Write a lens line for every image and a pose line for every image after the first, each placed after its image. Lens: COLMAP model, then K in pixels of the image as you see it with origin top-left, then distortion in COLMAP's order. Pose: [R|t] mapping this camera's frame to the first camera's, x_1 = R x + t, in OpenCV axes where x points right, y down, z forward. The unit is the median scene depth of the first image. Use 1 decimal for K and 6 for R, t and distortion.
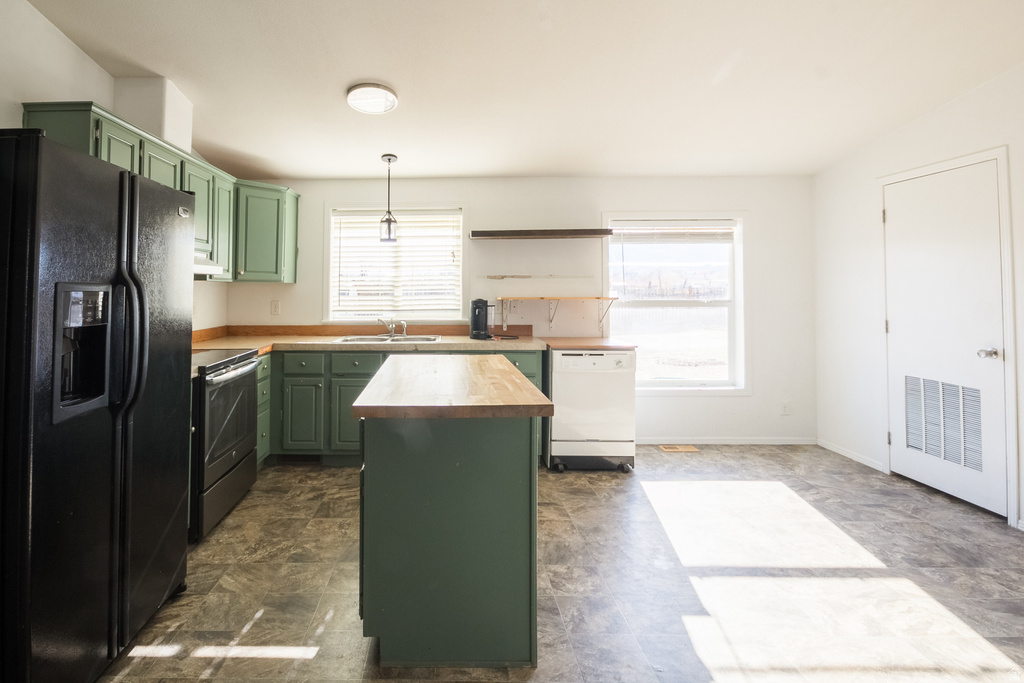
lens RADIAL K [[506.5, 0, 412.9], [0, 506.5, 283.8], [0, 0, 1]] dist [-0.002061, -0.002007]
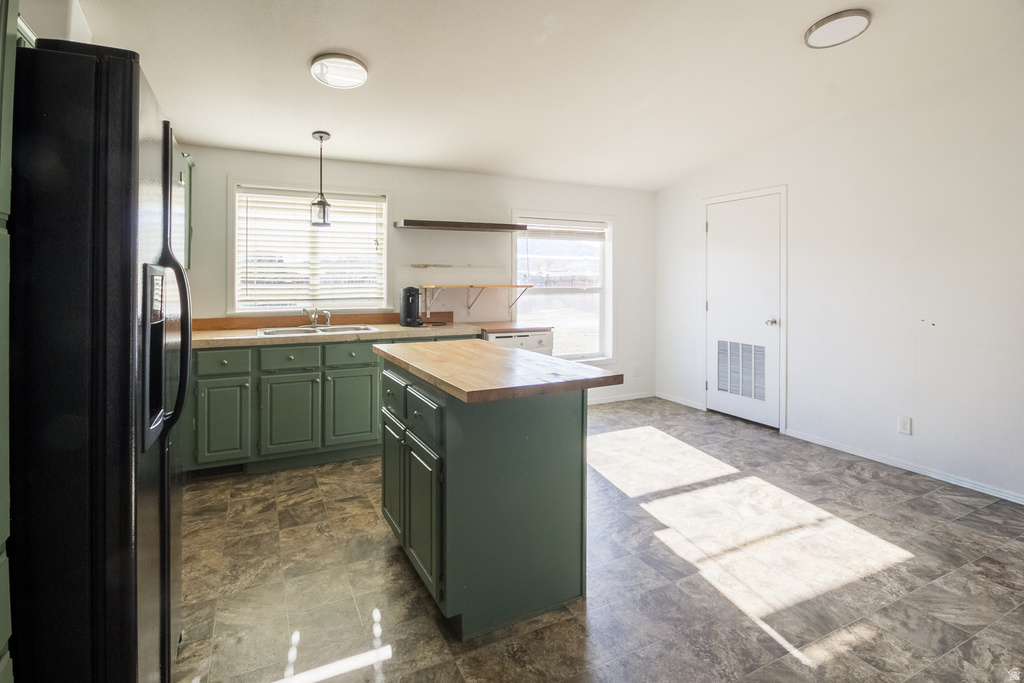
lens RADIAL K [[506.5, 0, 469.9], [0, 506.5, 290.8], [0, 0, 1]] dist [-0.002061, -0.002007]
pose [[0.891436, -0.005394, 0.453114, -0.252771], [-0.010548, 0.999411, 0.032649, 0.003075], [-0.453023, -0.033884, 0.890855, 0.046680]]
